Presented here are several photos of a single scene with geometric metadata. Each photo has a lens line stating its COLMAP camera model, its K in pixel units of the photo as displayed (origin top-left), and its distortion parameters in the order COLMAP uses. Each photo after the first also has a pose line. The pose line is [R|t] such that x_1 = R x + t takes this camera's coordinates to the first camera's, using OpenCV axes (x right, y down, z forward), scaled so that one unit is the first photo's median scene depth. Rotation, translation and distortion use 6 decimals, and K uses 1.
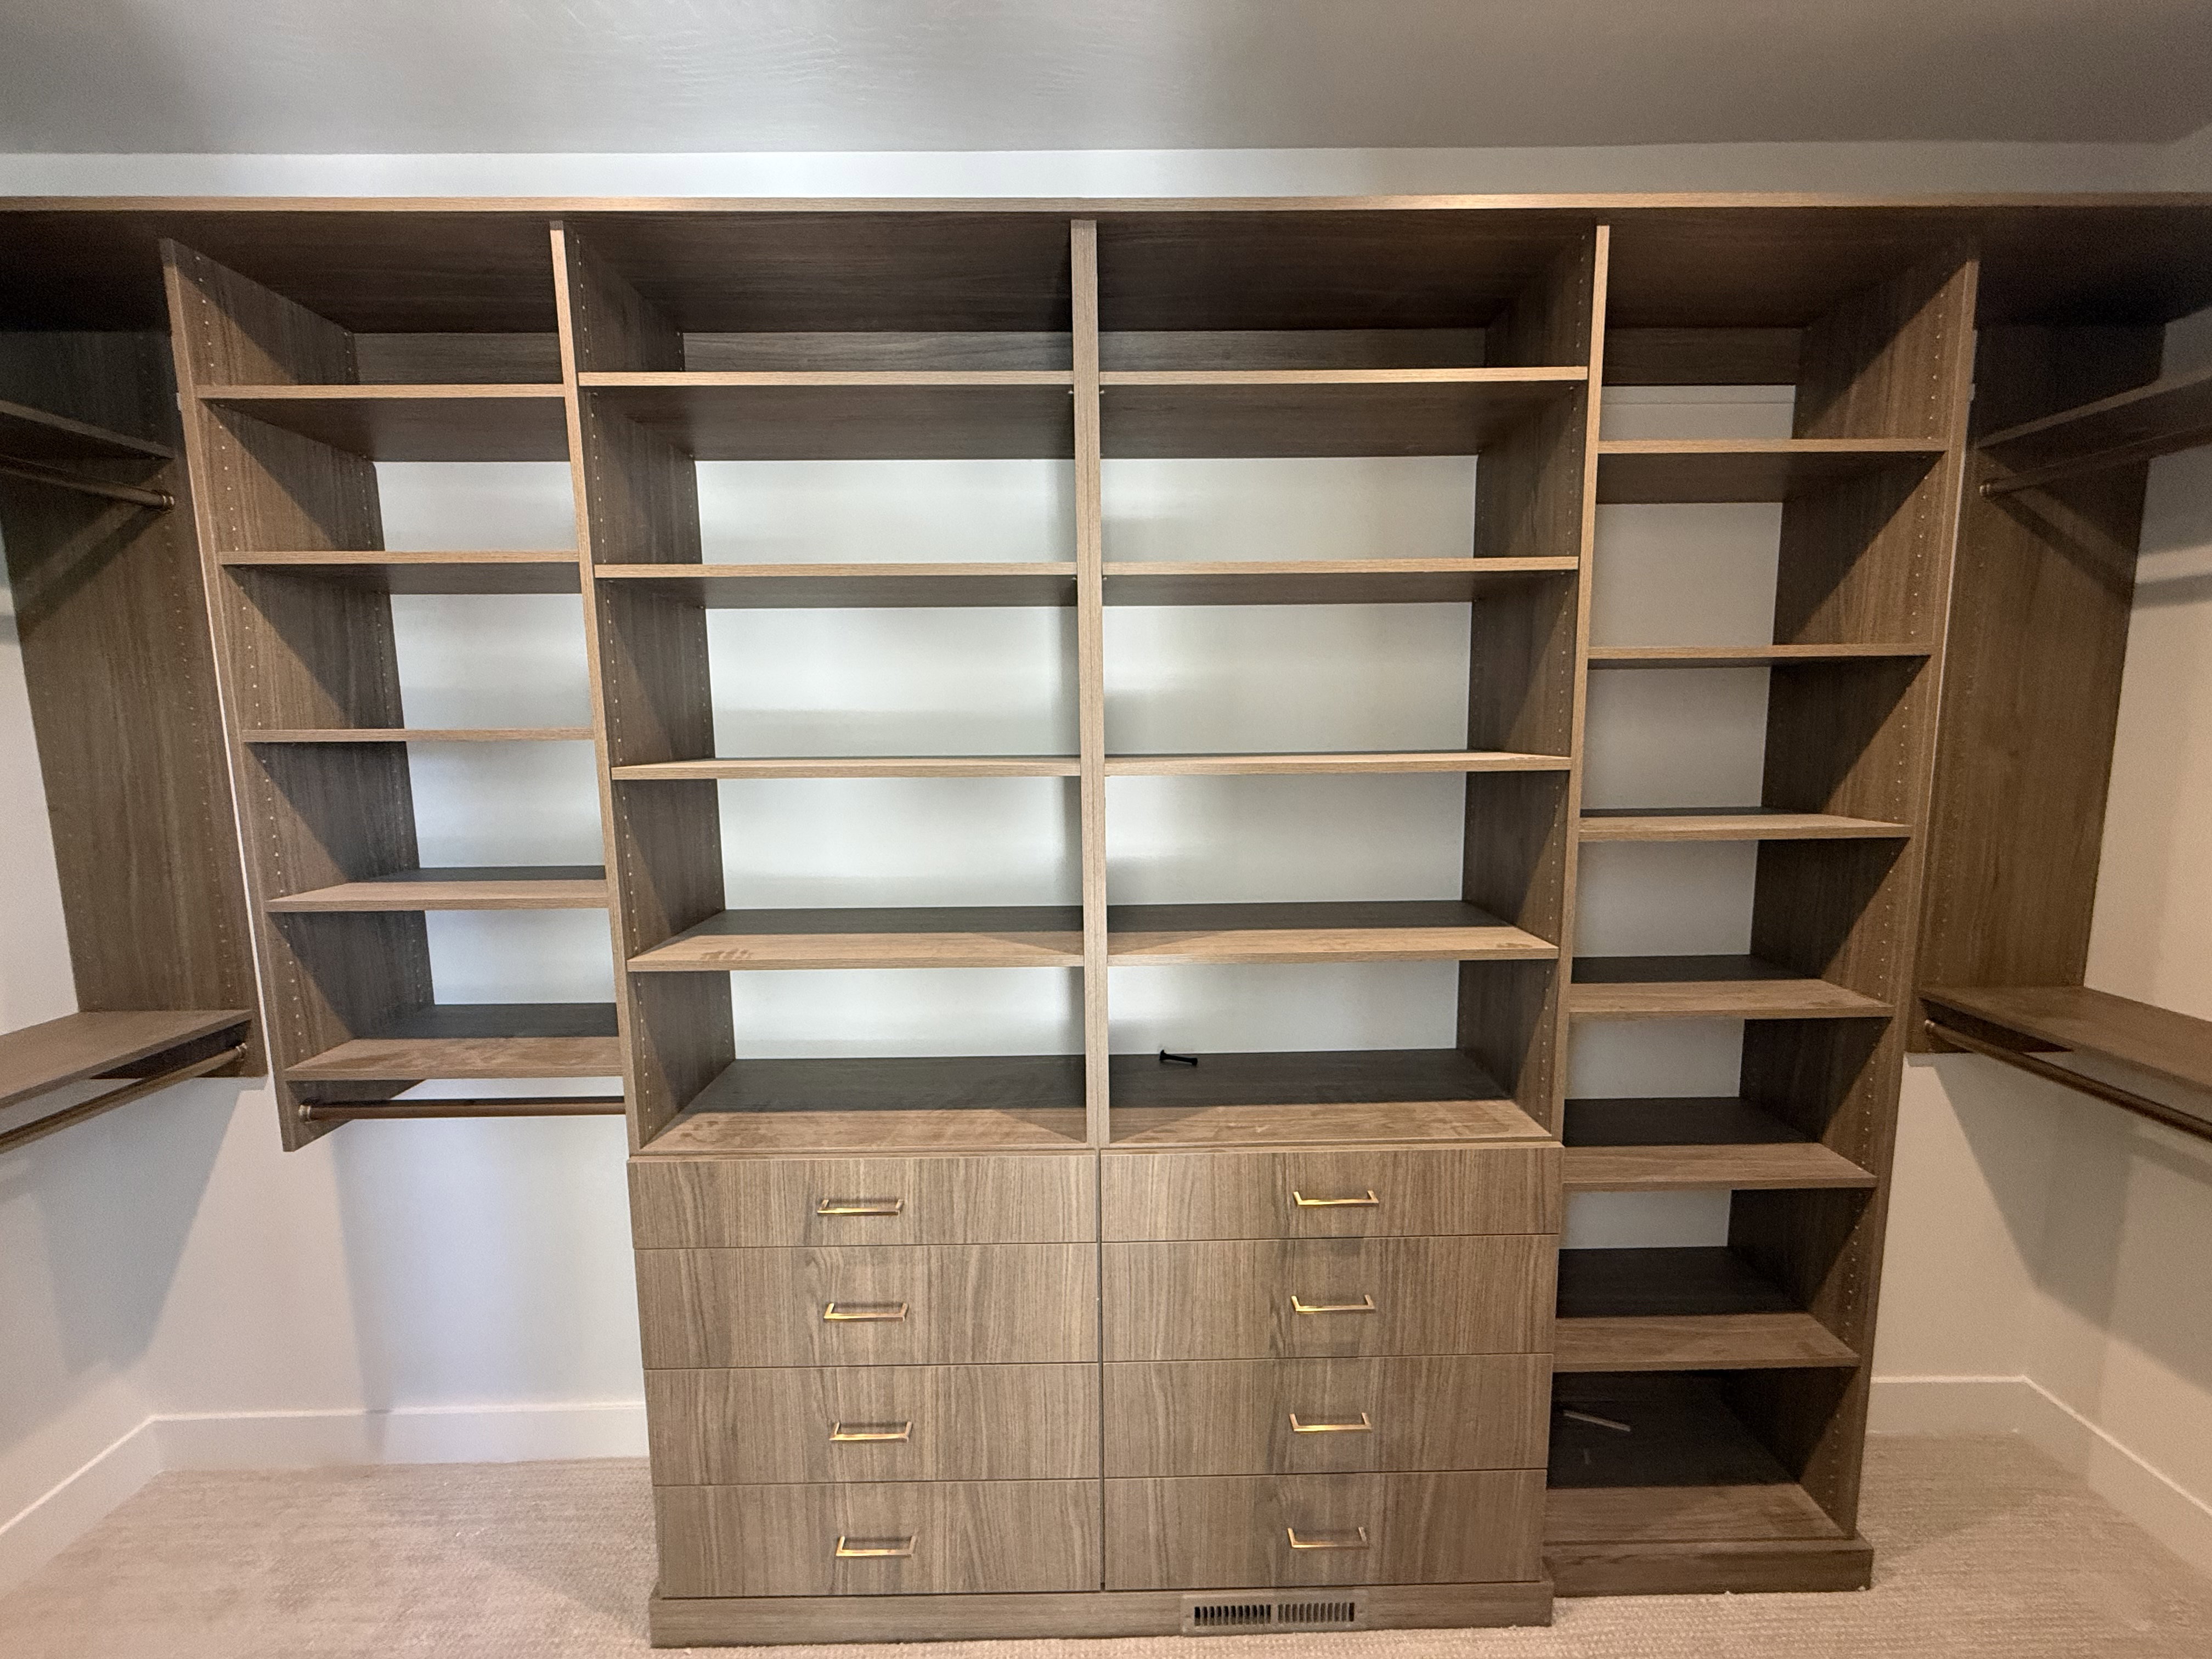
lens RADIAL K [[890.5, 0, 1106.2], [0, 890.5, 828.3], [0, 0, 1]] dist [0.000910, 0.000968]
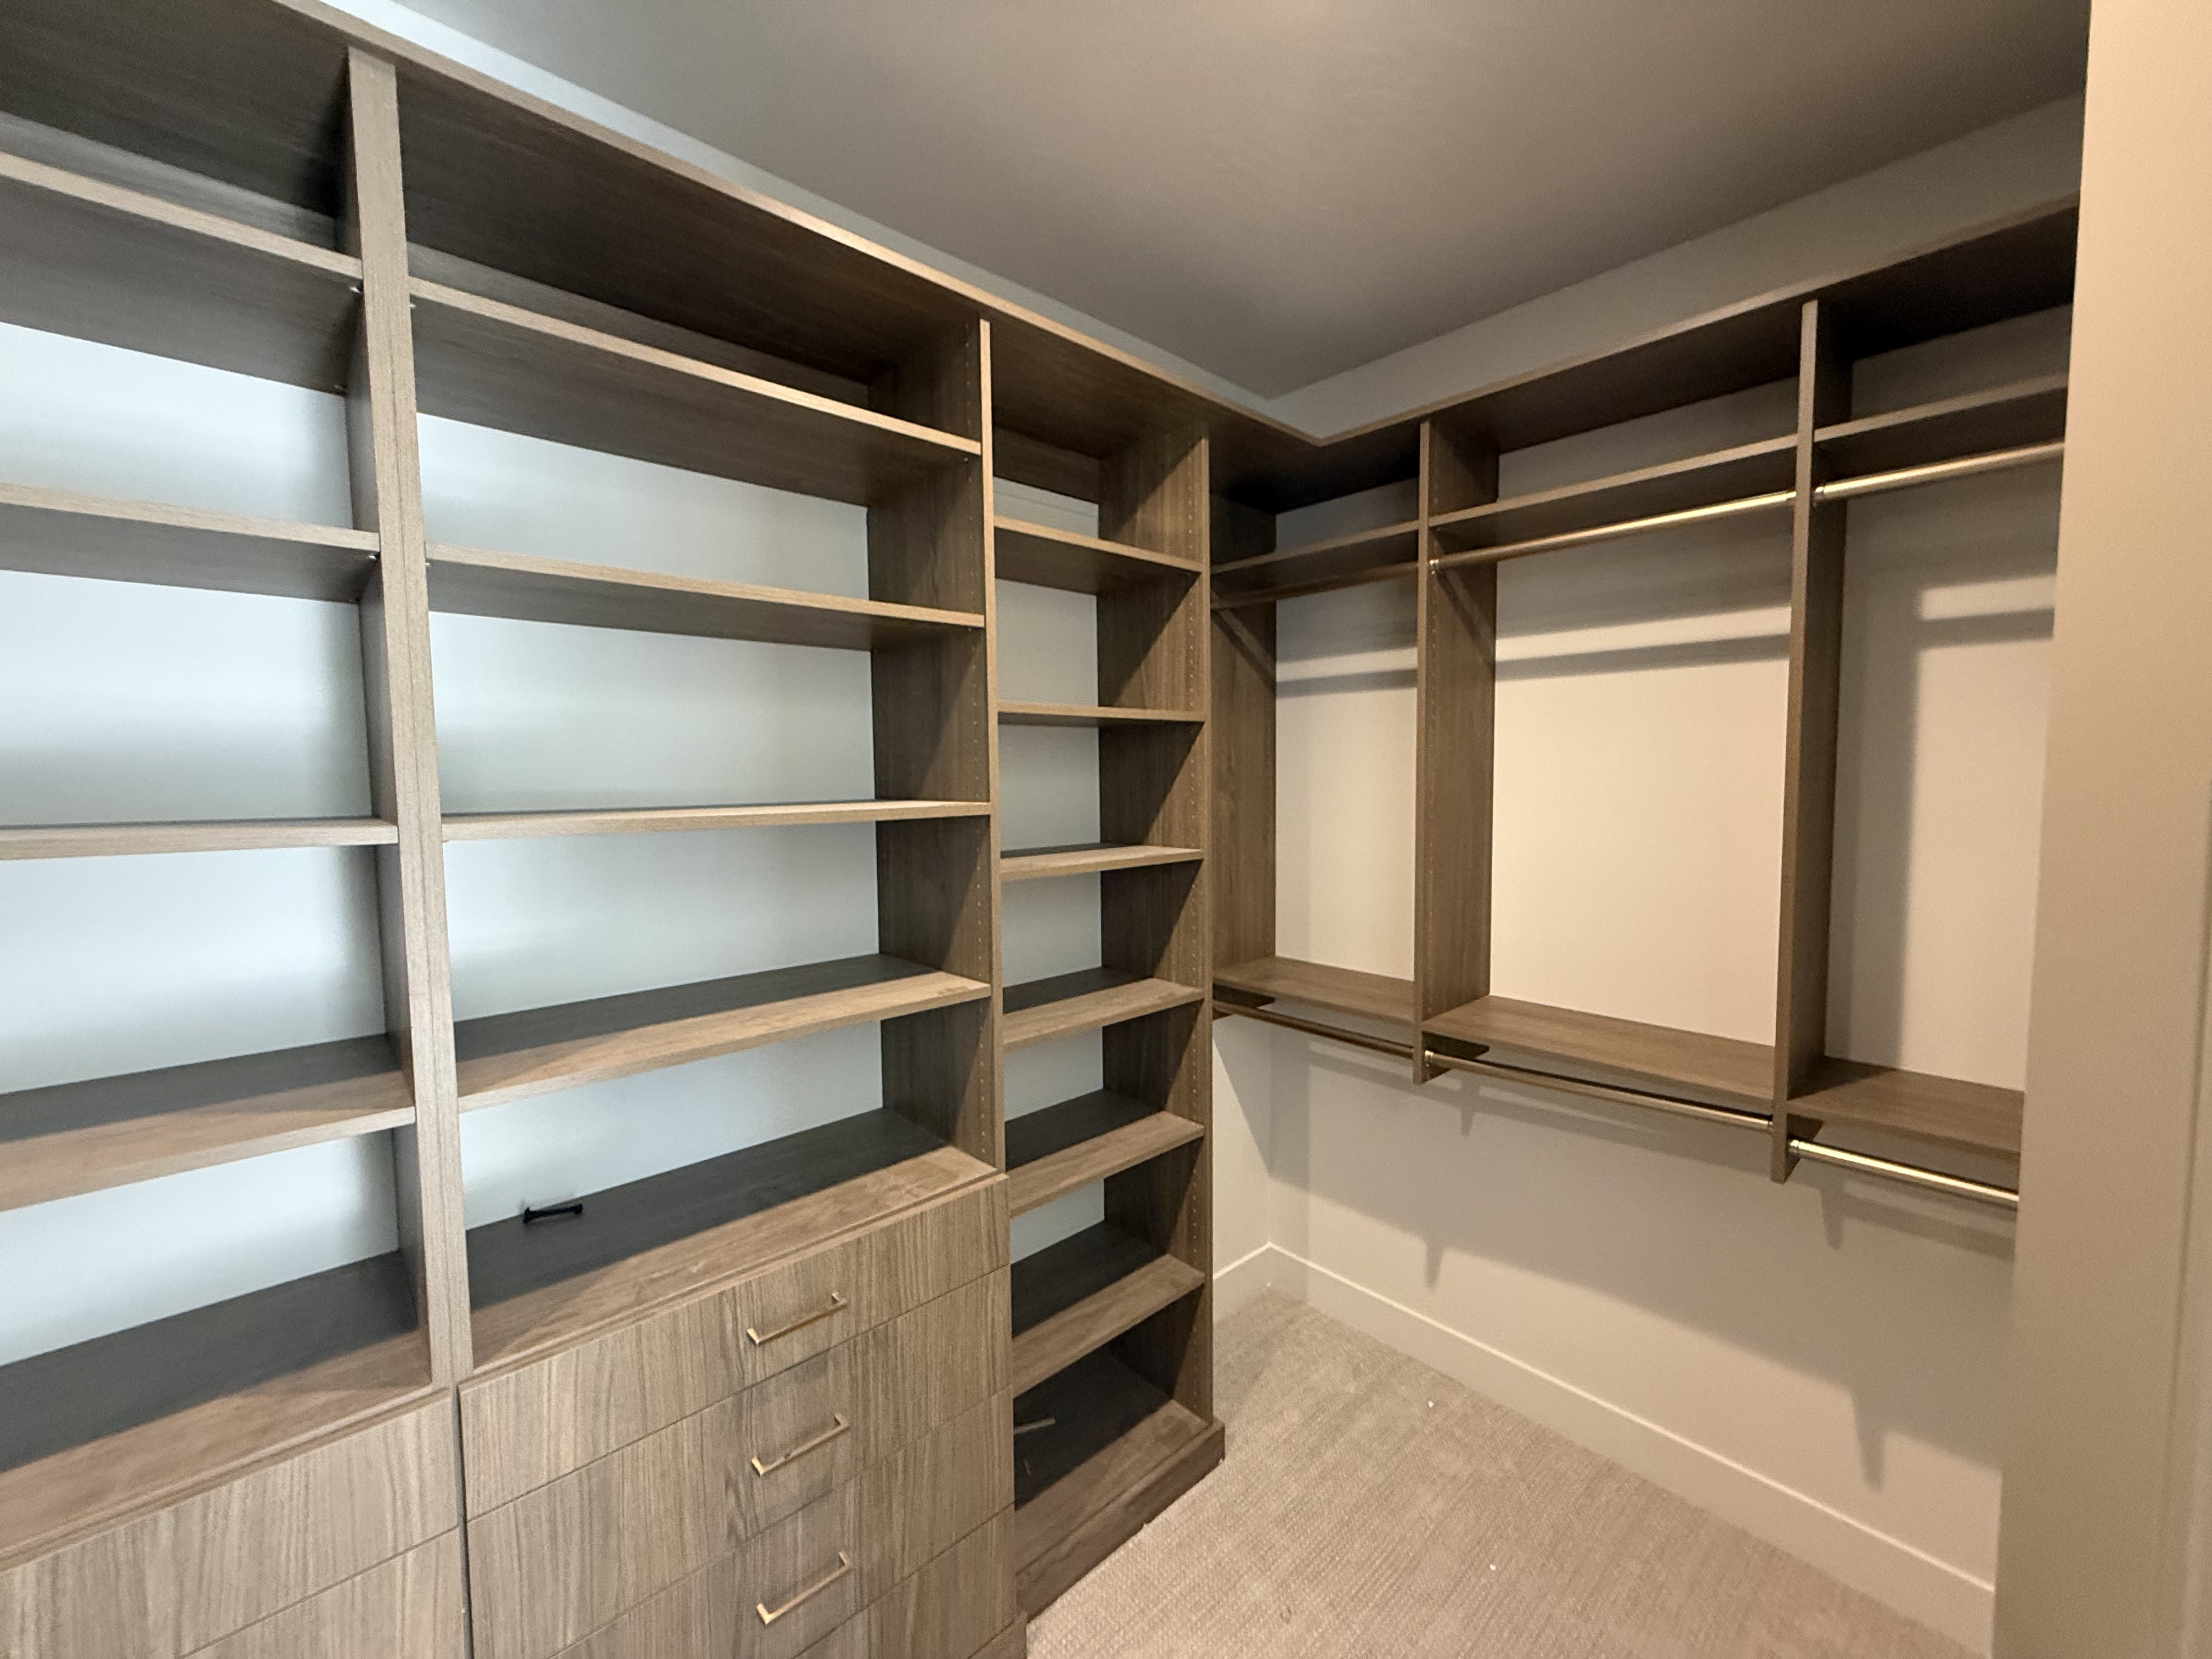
lens RADIAL K [[890.5, 0, 1106.1], [0, 890.5, 827.7], [0, 0, 1]] dist [0.000910, 0.000968]
pose [[0.739337, -0.038382, 0.672241, -0.079439], [0.083366, 0.995910, -0.034824, -0.001682], [-0.668155, 0.081789, 0.739513, 0.117000]]
